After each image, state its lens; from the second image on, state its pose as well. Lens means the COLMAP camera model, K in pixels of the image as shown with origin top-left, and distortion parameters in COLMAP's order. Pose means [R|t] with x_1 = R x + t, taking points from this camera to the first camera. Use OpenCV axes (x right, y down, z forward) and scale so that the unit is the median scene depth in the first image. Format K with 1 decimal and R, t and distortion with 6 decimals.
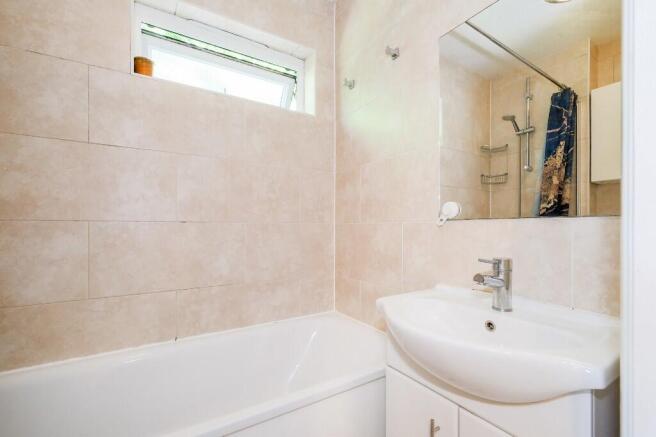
lens RADIAL K [[299.6, 0, 339.6], [0, 299.6, 221.3], [0, 0, 1]] dist [-0.000758, -0.000100]
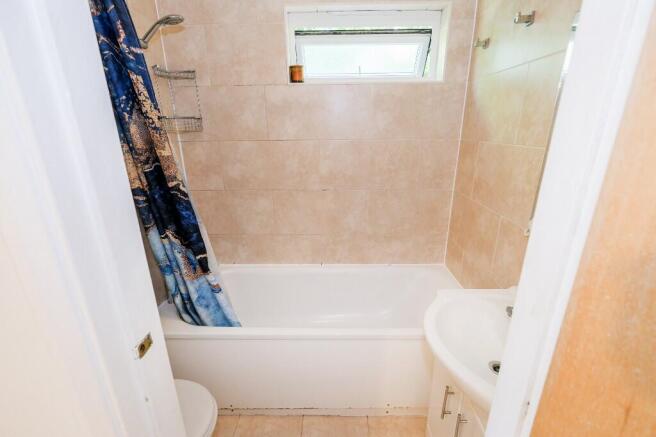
lens RADIAL K [[289.9, 0, 328.8], [0, 289.9, 223.8], [0, 0, 1]] dist [0.000572, 0.000275]
pose [[0.823966, 0.173963, -0.539274, 0.221799], [0.012554, 0.945868, 0.324308, -0.247093], [0.566500, -0.273989, 0.777179, -0.078090]]
